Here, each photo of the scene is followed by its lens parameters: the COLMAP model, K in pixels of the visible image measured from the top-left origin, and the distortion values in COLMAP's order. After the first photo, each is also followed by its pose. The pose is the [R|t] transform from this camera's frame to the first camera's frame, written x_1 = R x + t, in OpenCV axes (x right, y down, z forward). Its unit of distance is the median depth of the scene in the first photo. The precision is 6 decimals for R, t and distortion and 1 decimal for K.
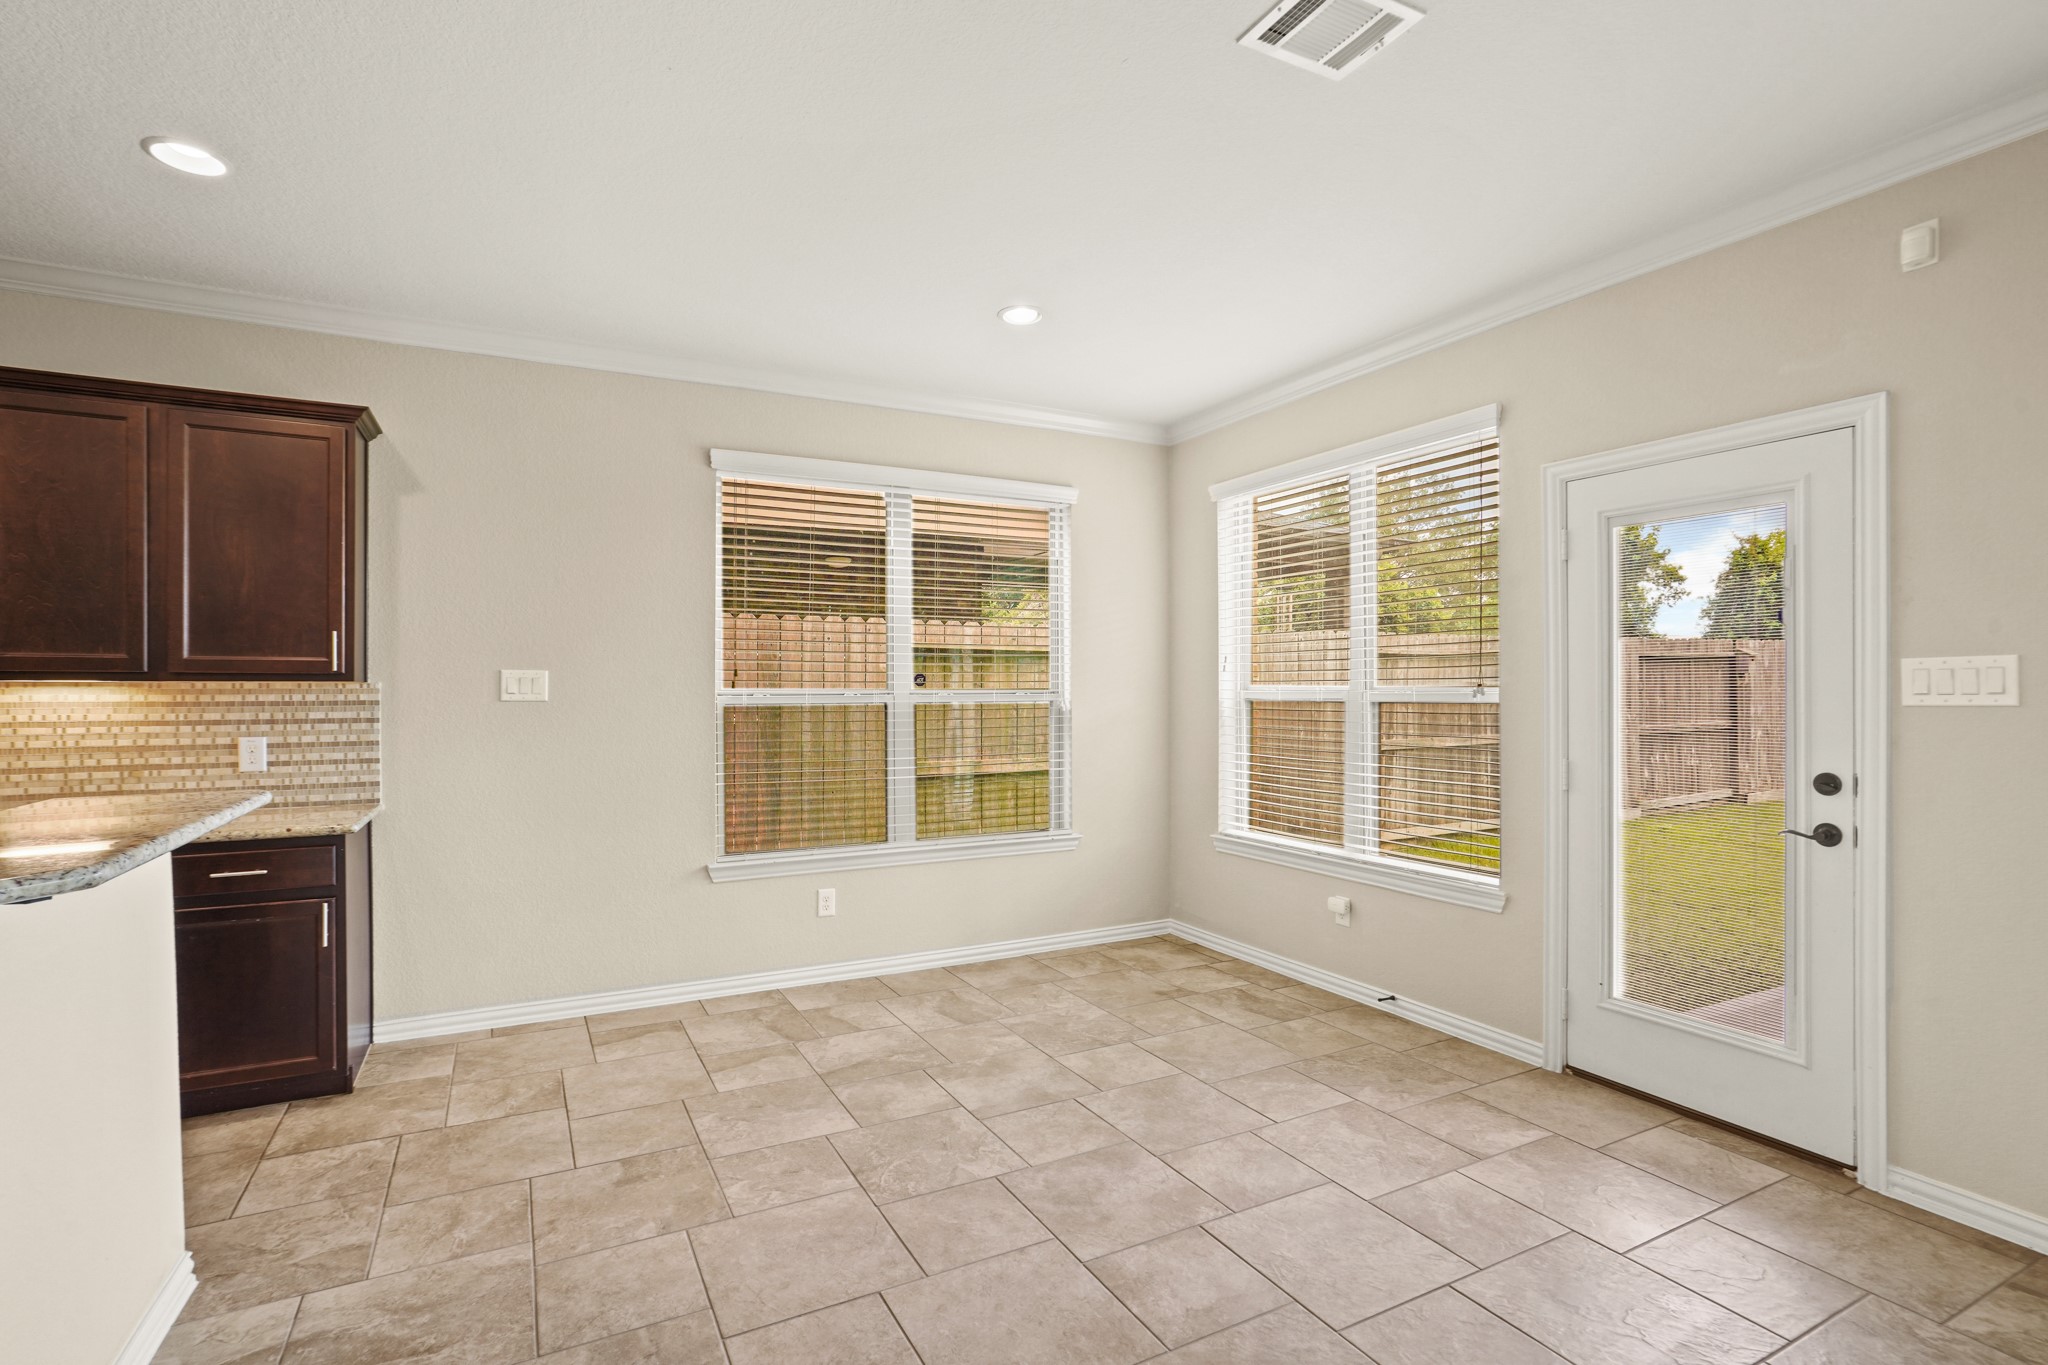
lens RADIAL K [[973.7, 0, 986.2], [0, 973.7, 688.7], [0, 0, 1]] dist [-0.010600, 0.002325]
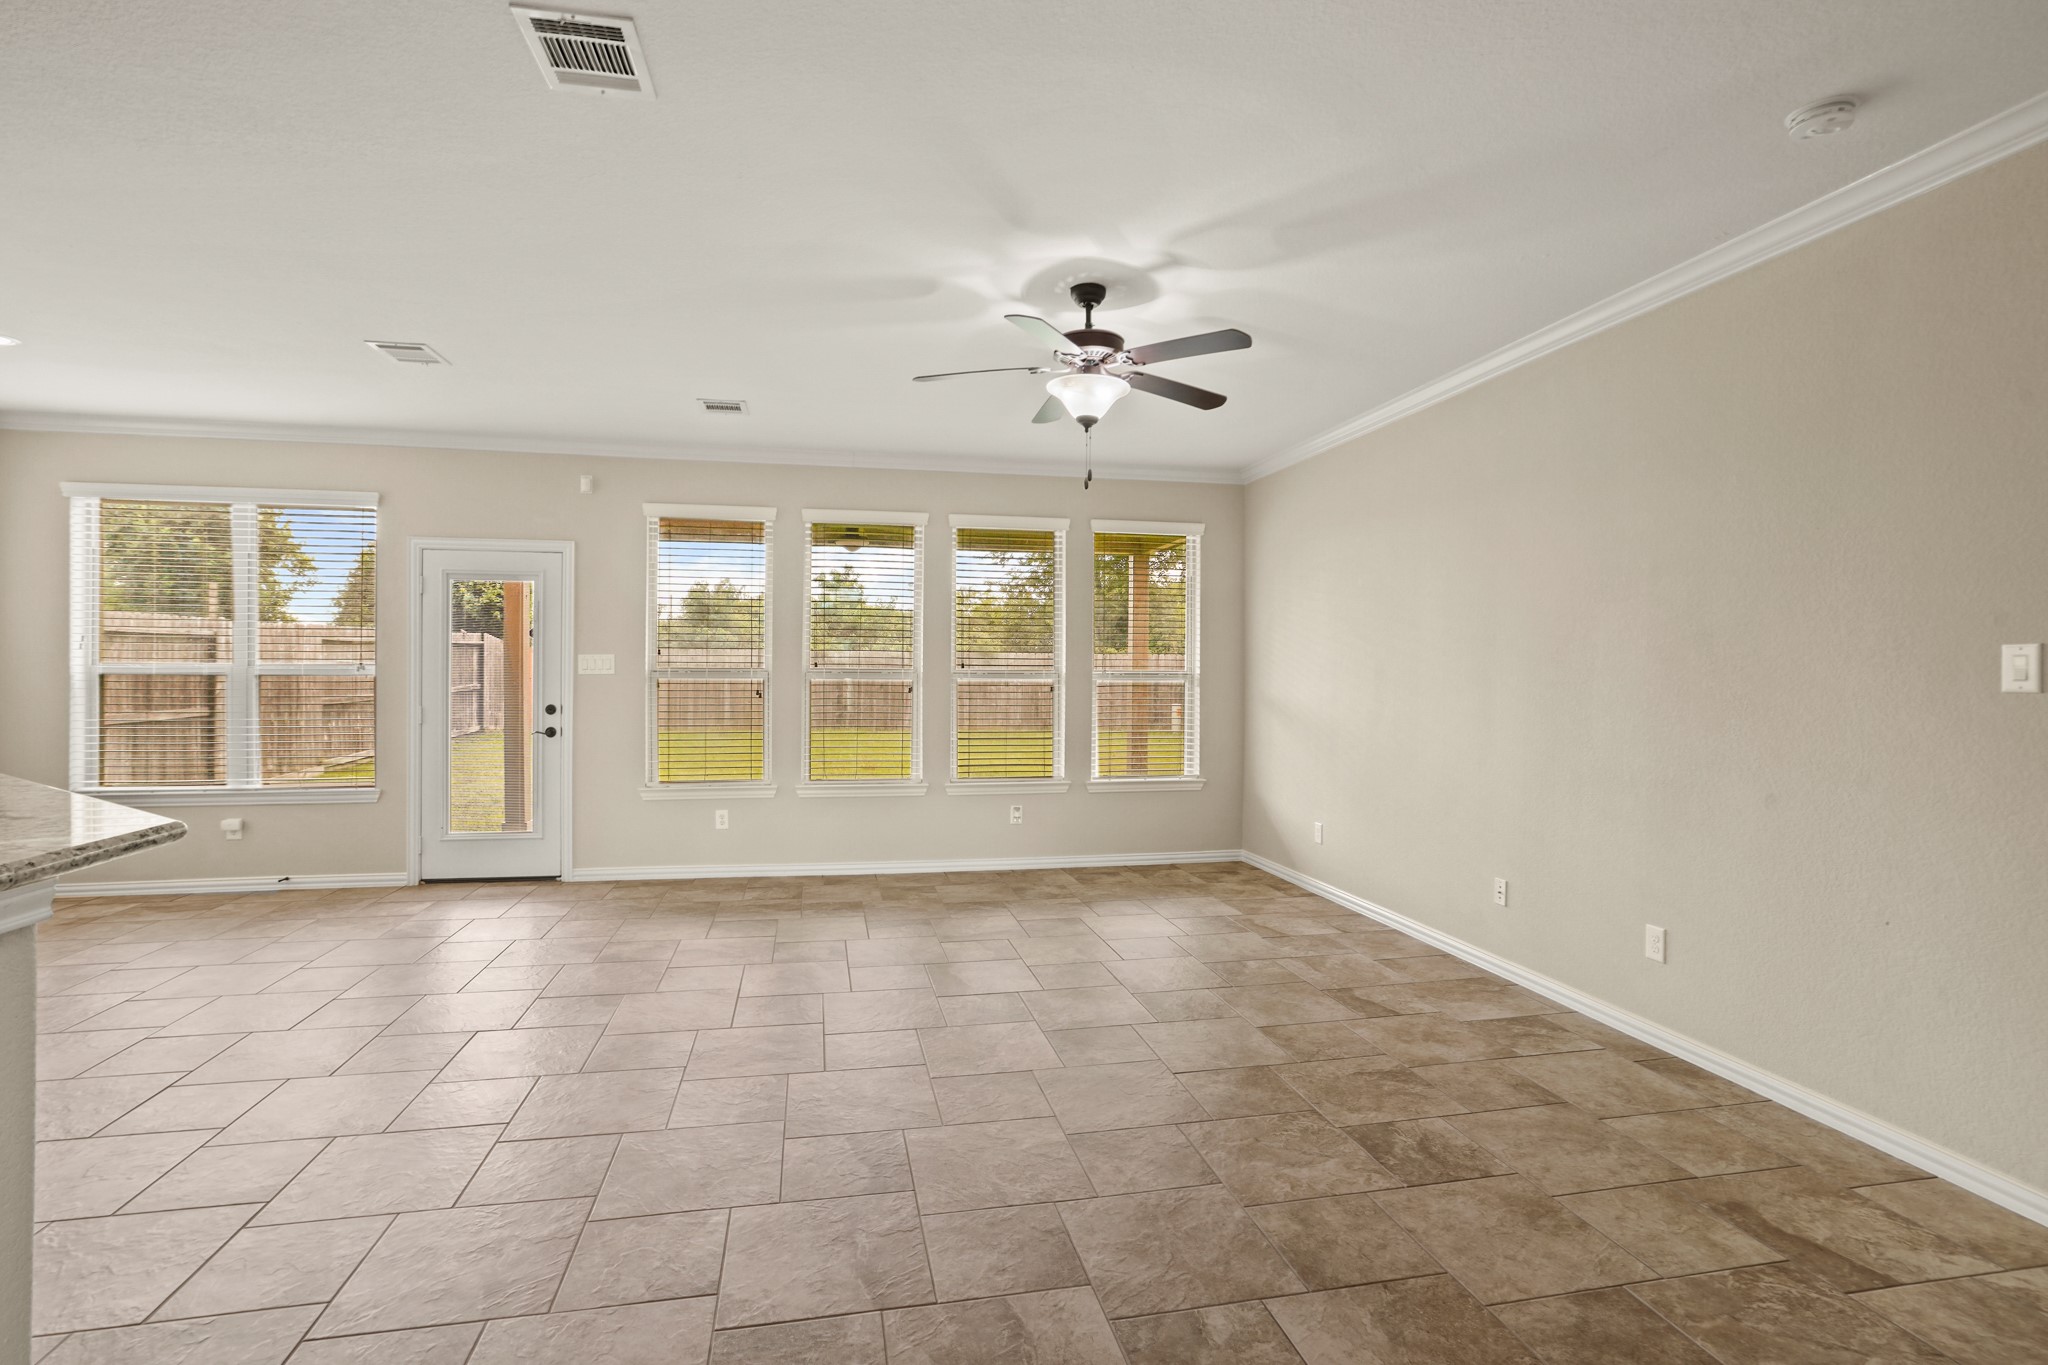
lens RADIAL K [[973.7, 0, 1018.6], [0, 973.7, 679.5], [0, 0, 1]] dist [-0.010600, 0.002325]
pose [[0.275930, -0.003274, 0.961172, -0.548949], [-0.007813, 0.999954, 0.005649, 0.004154], [-0.961146, -0.009068, 0.275891, -0.366572]]
